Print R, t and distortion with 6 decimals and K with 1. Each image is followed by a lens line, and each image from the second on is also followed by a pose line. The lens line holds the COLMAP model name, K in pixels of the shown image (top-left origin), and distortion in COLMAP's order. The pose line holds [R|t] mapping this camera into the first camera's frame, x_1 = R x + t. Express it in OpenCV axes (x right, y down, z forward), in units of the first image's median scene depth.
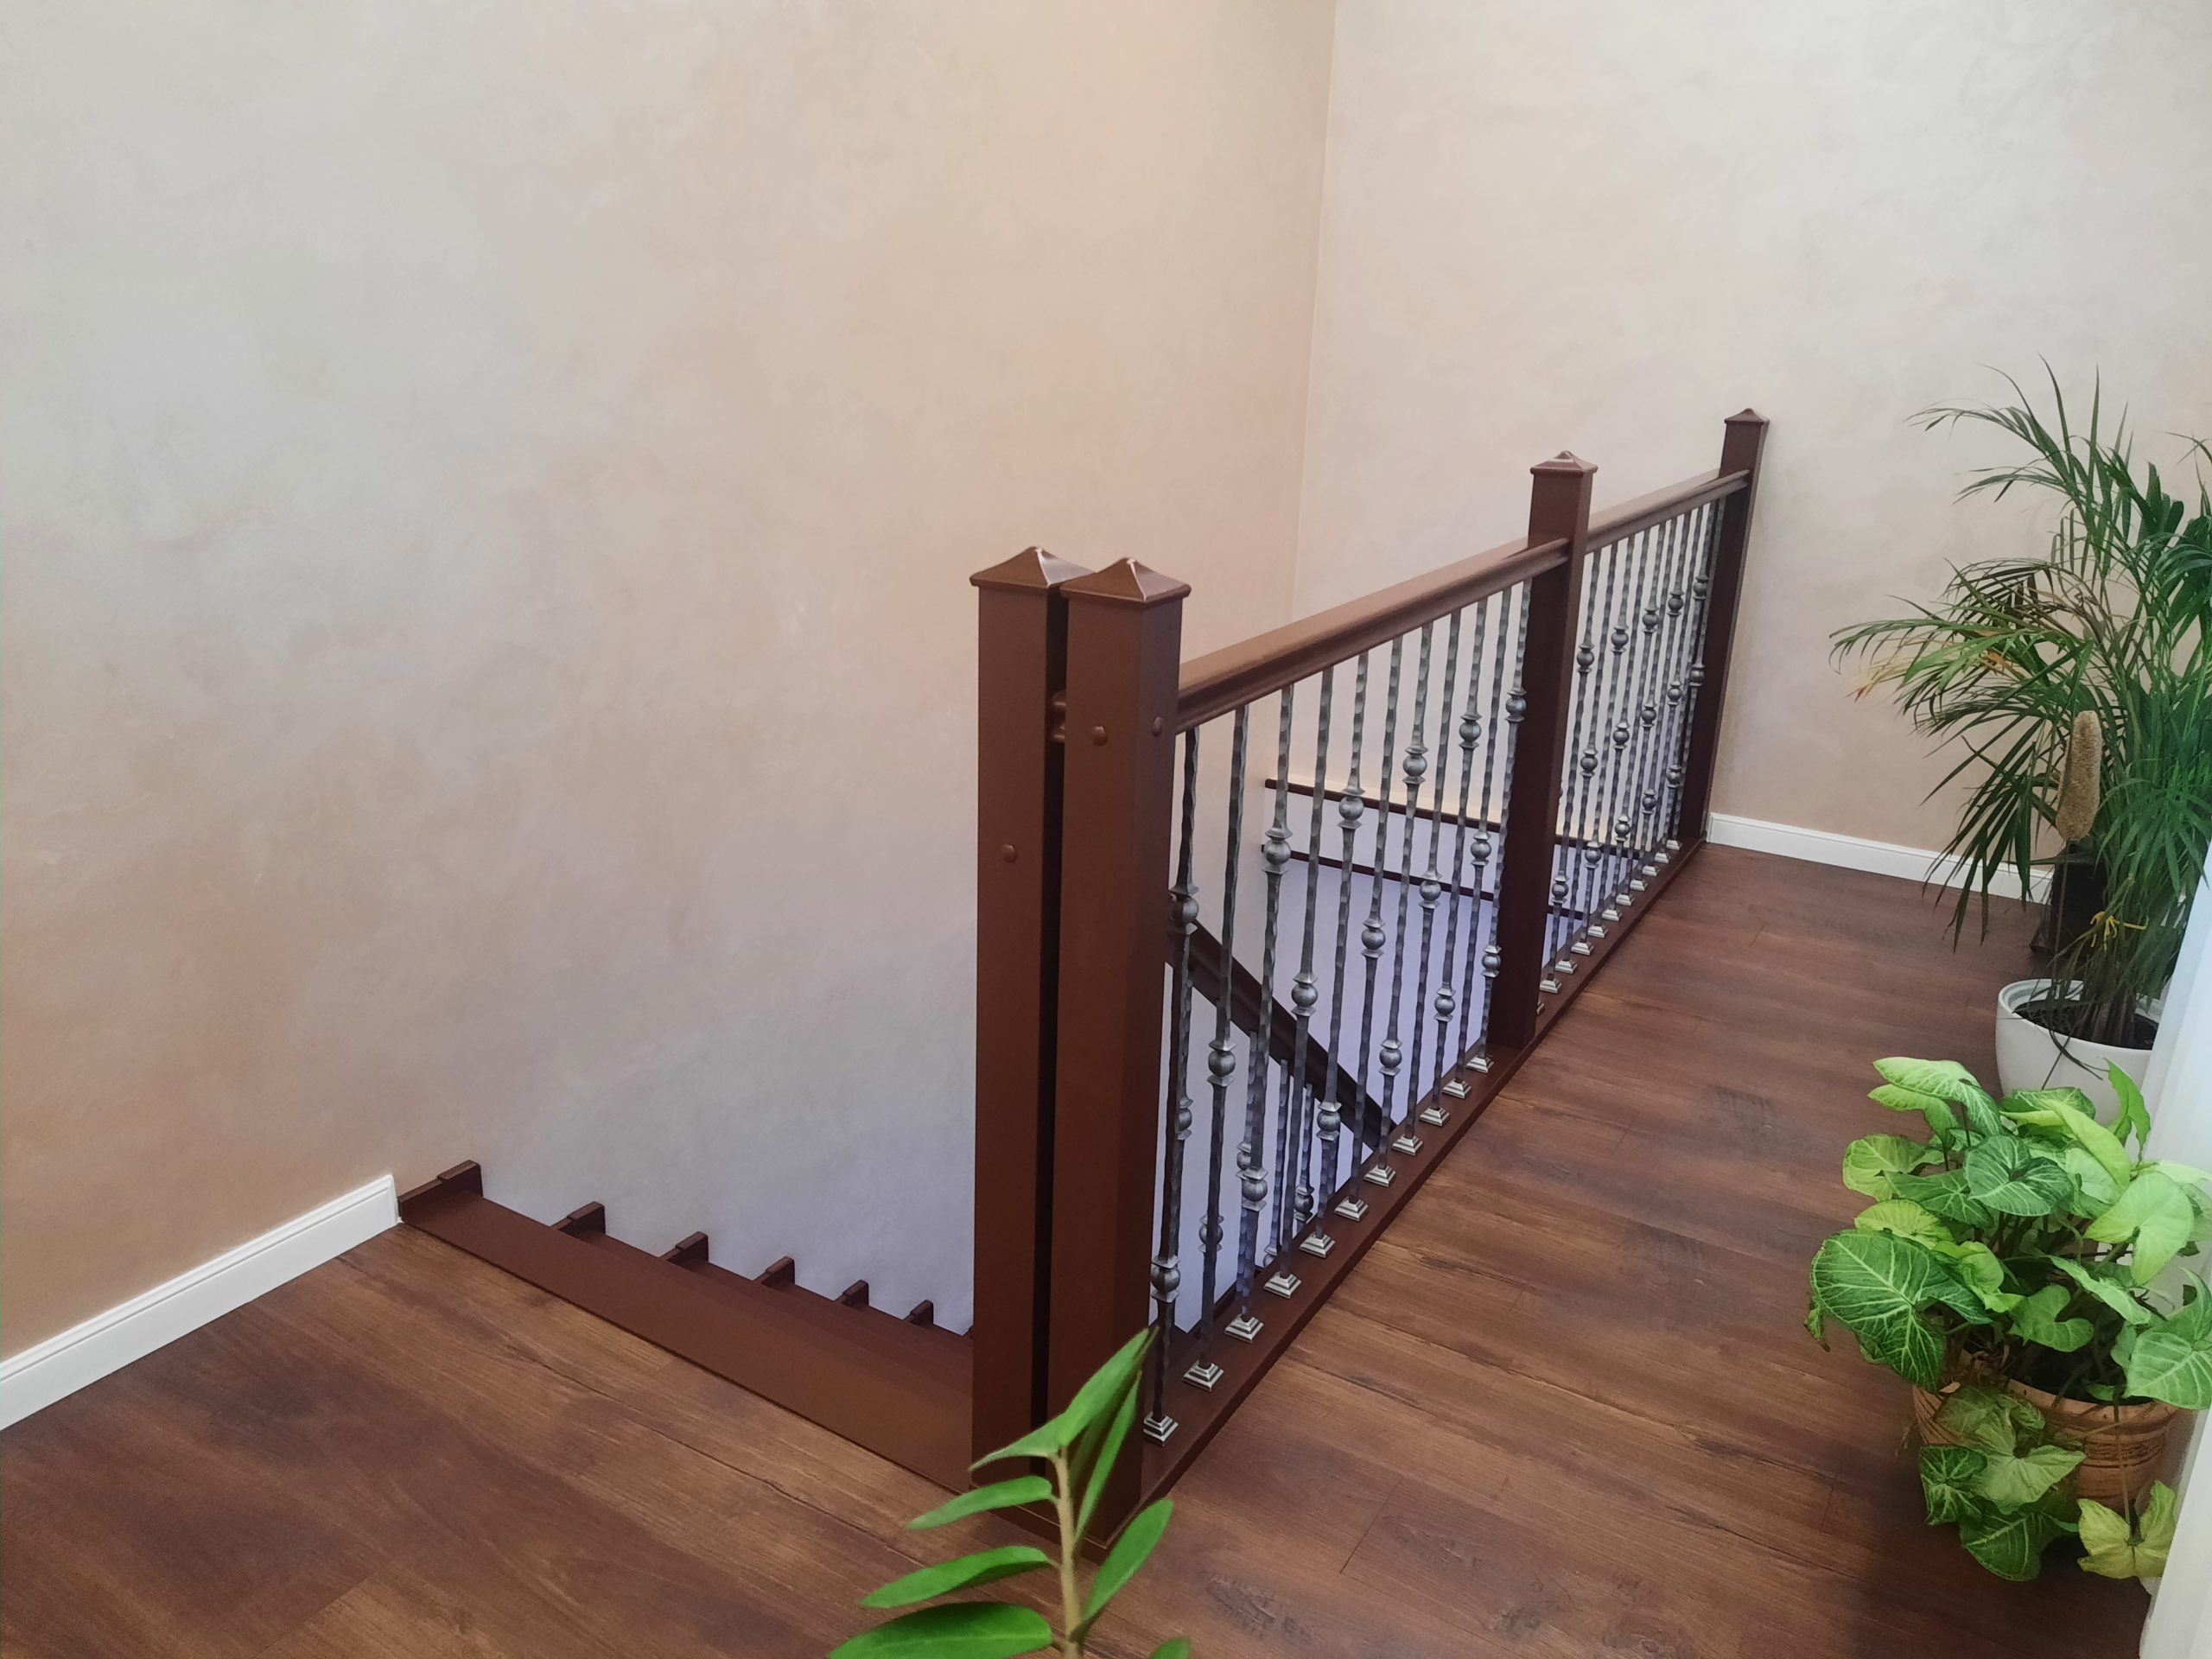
lens RADIAL K [[1590.9, 0, 1110.1], [0, 1590.9, 830.8], [0, 0, 1]] dist [0.044937, -0.029953]
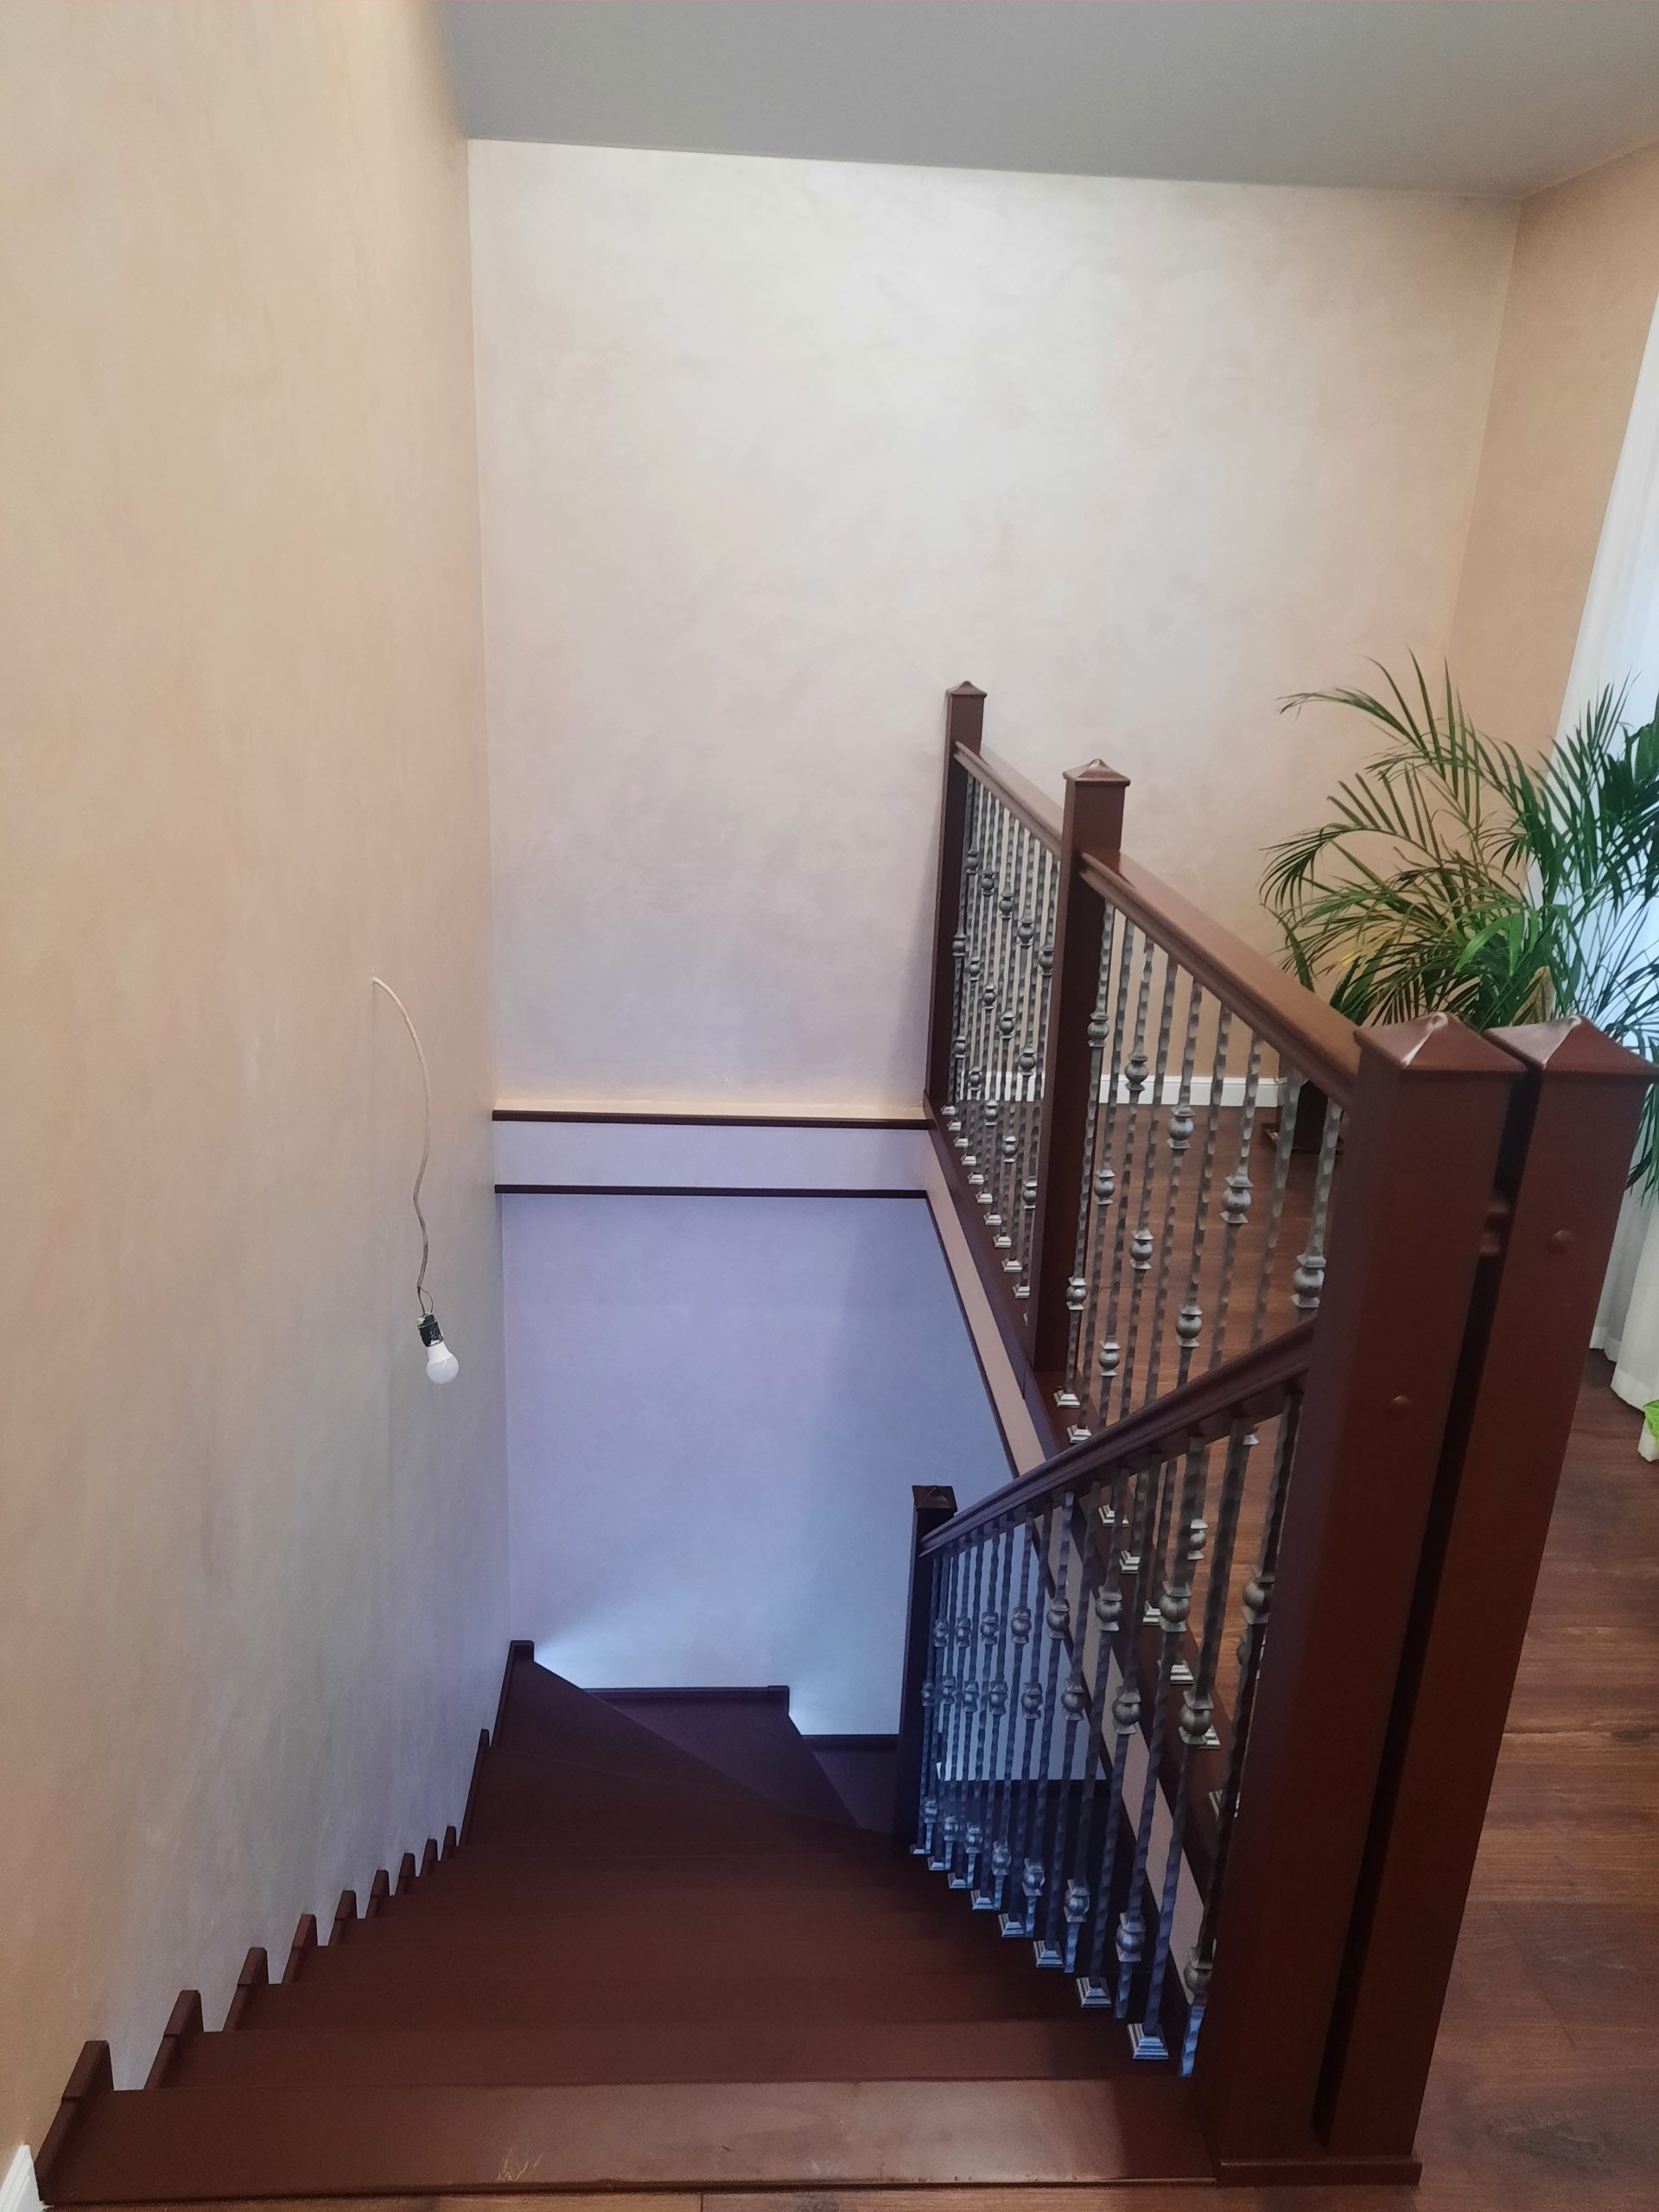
lens RADIAL K [[1590.9, 0, 825.2], [0, 1590.9, 1105.4], [0, 0, 1]] dist [0.044937, -0.029953]
pose [[0.821602, -0.179623, 0.541023, -0.372979], [0.161829, 0.983507, 0.080775, -0.128009], [-0.546609, 0.021188, 0.837120, 0.276789]]
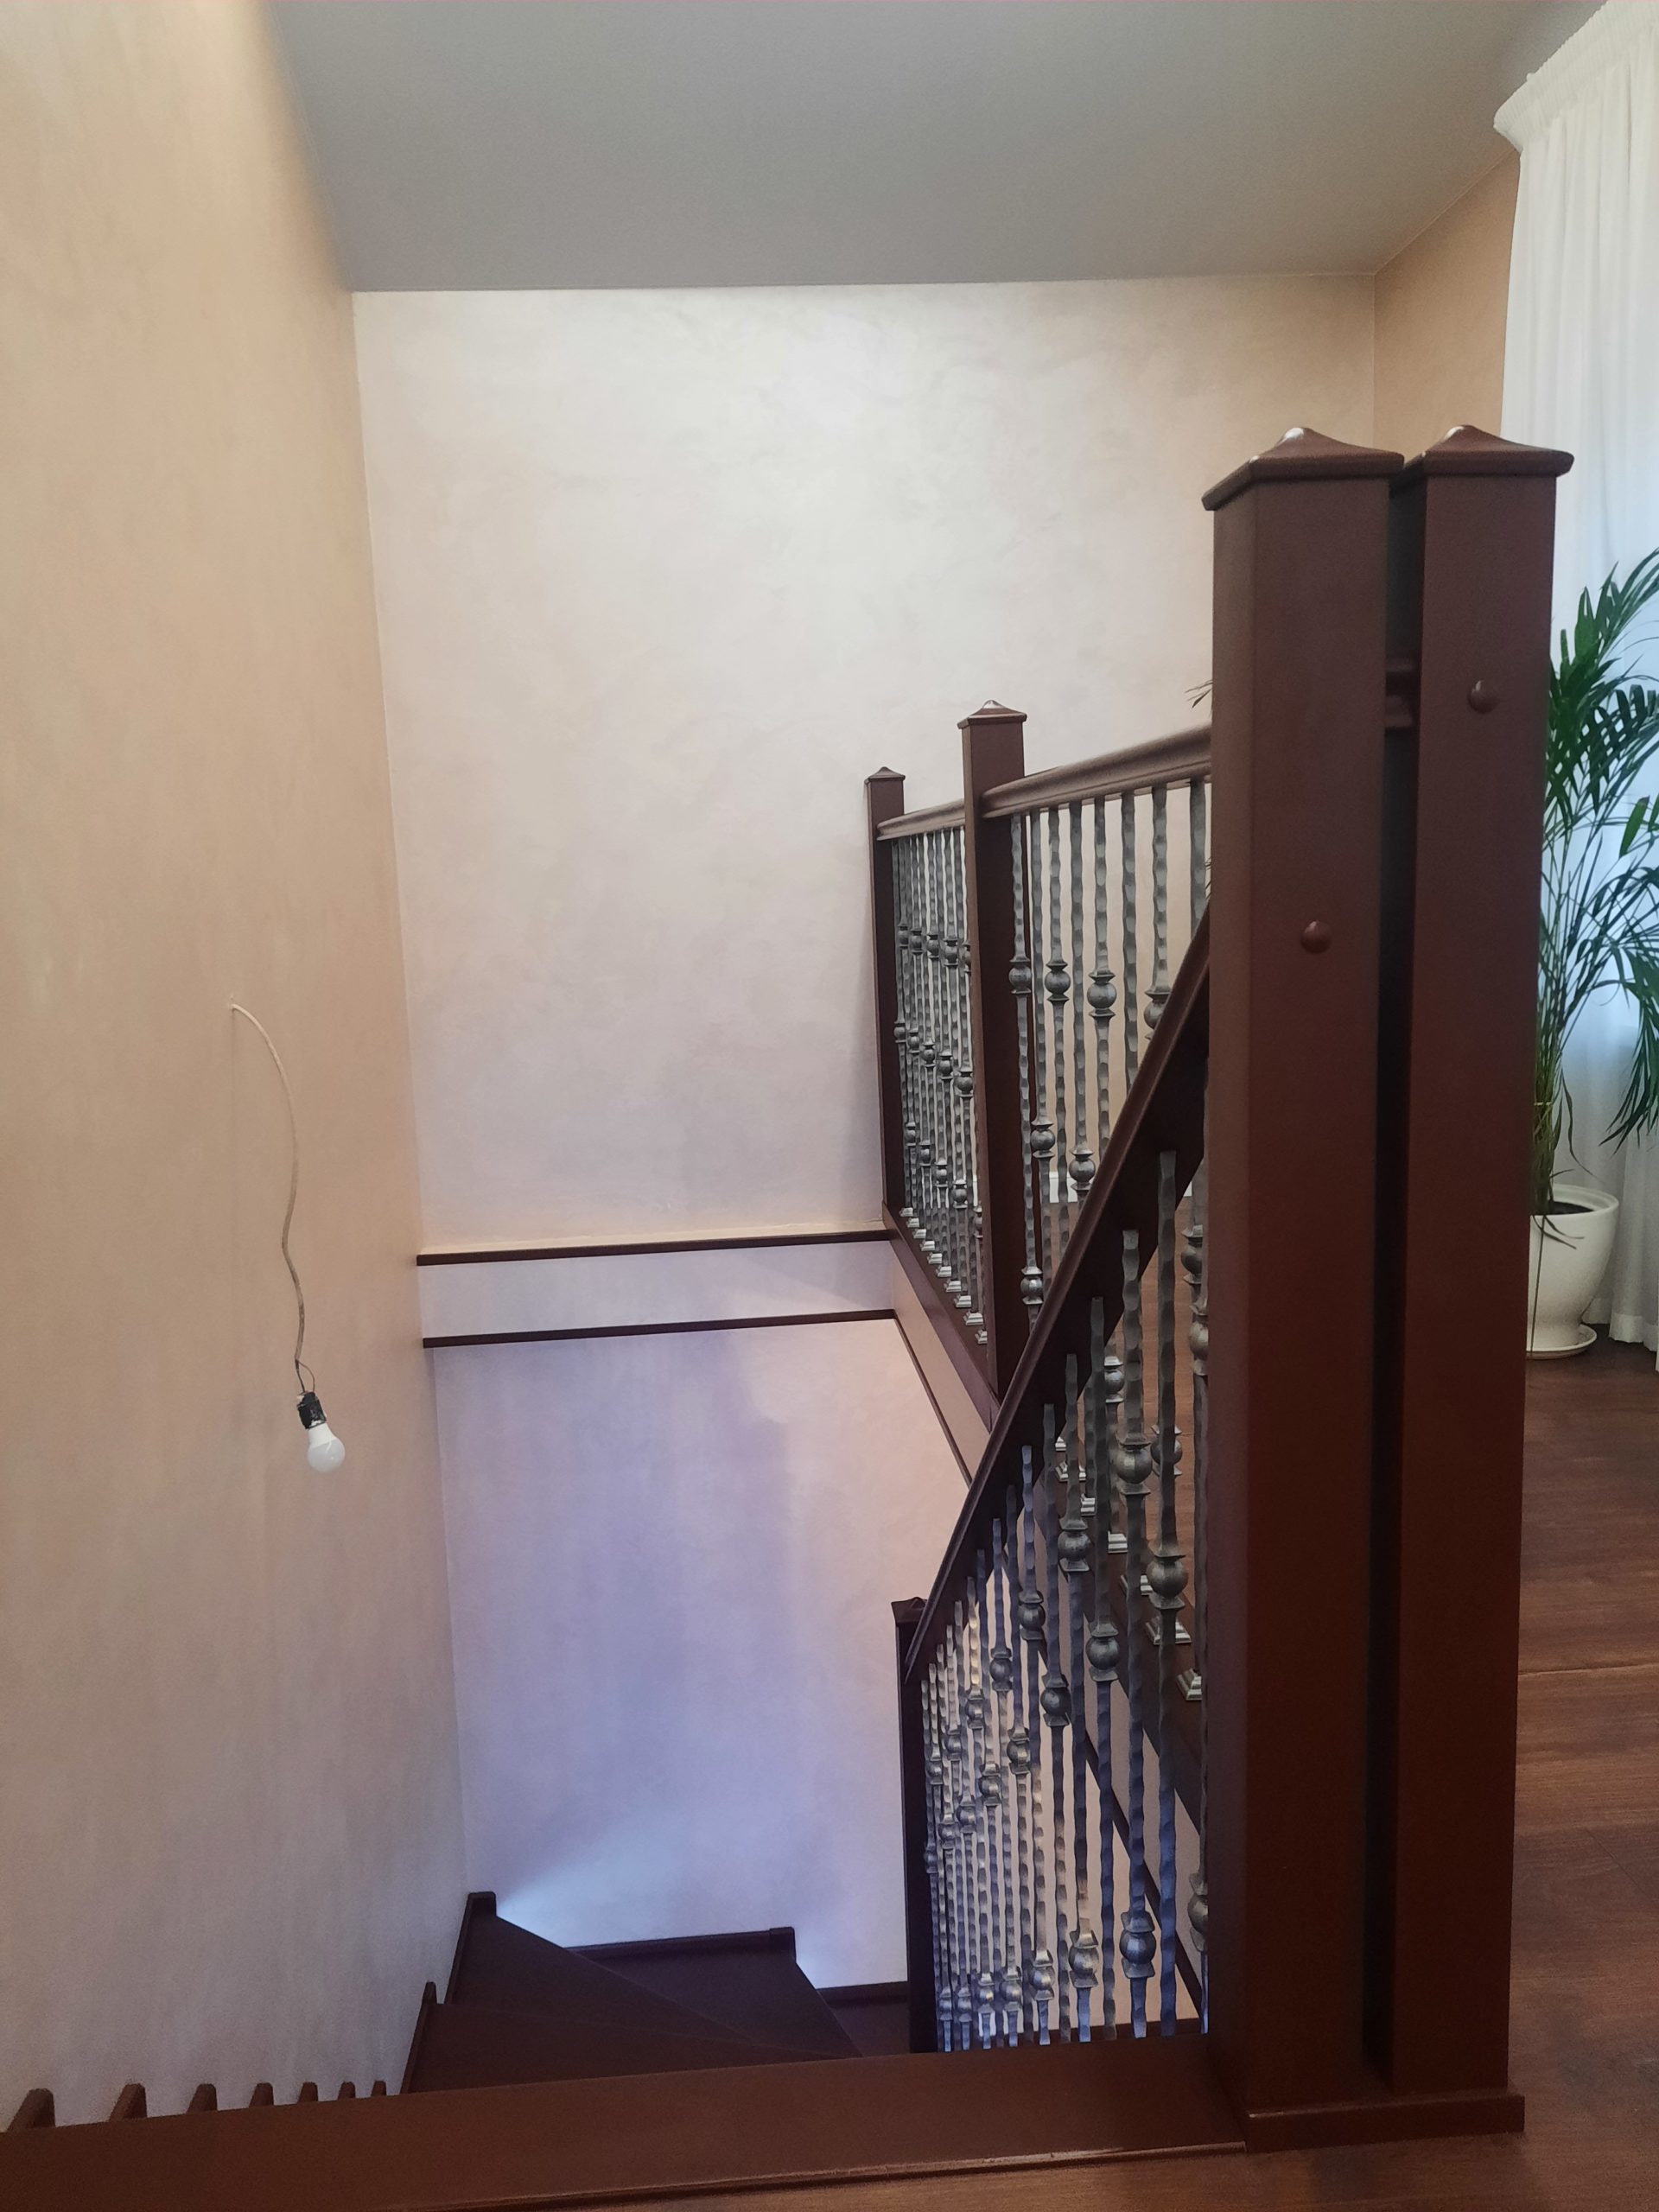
lens RADIAL K [[1612.3, 0, 824.5], [0, 1612.3, 1101.5], [0, 0, 1]] dist [0.046894, -0.056630]
pose [[0.811039, -0.137723, 0.568549, -0.315163], [0.240584, 0.964423, -0.109576, 0.053697], [-0.533231, 0.225654, 0.815319, 0.335677]]
